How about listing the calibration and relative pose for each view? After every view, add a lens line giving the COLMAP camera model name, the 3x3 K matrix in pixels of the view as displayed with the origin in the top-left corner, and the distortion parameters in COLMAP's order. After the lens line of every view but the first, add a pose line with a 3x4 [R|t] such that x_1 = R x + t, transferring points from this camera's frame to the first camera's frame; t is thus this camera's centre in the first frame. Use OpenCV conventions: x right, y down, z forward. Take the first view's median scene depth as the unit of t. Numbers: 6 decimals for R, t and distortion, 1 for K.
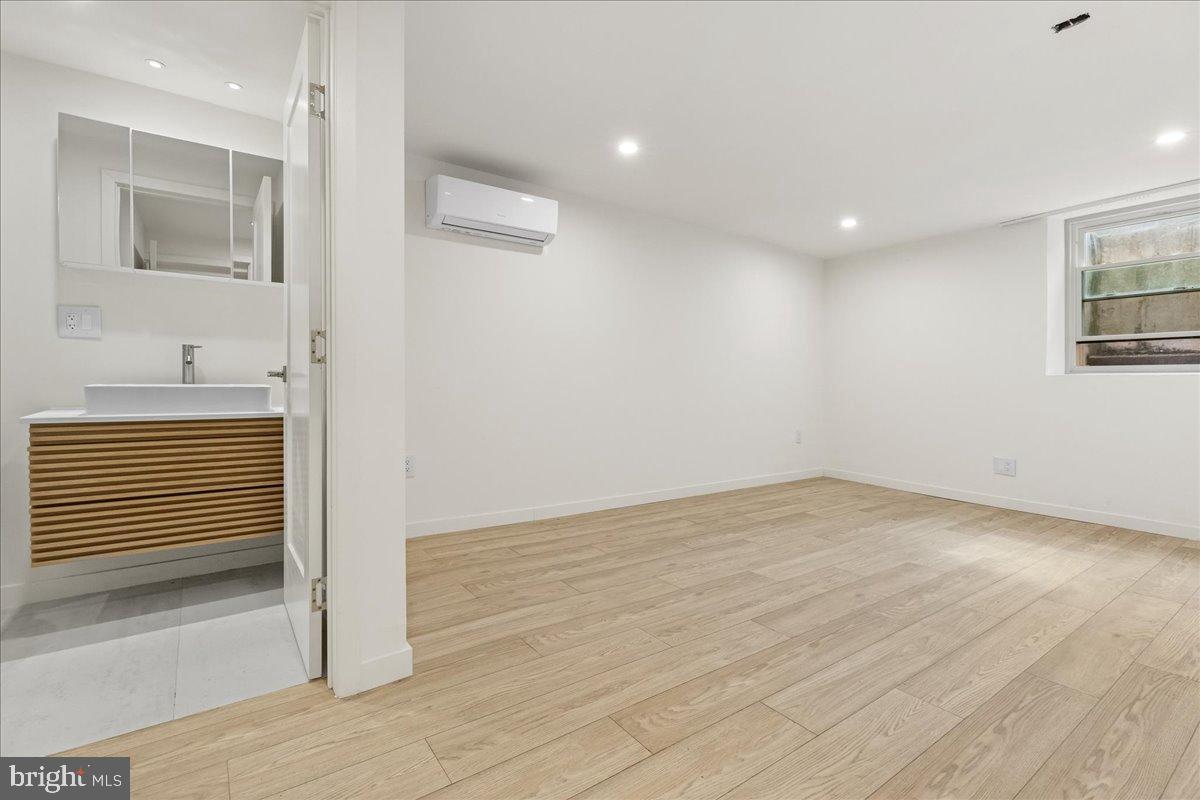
lens RADIAL K [[542.3, 0, 604.9], [0, 542.3, 388.9], [0, 0, 1]] dist [0.011125, 0.000559]
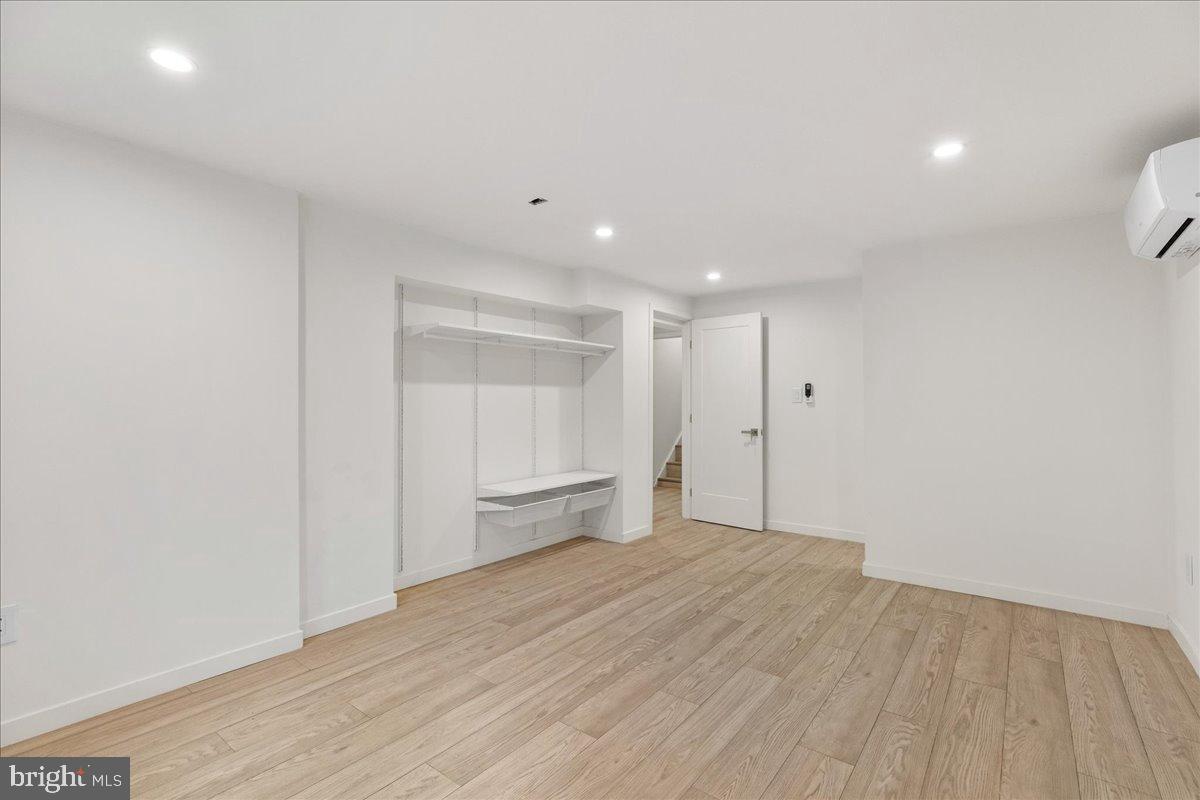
lens RADIAL K [[542.3, 0, 594.8], [0, 542.3, 397.5], [0, 0, 1]] dist [0.011125, 0.000559]
pose [[-0.964138, -0.012487, -0.265107, 0.964249], [-0.013140, 0.999913, 0.000692, -0.136755], [0.265075, 0.004151, -0.964219, 2.134395]]
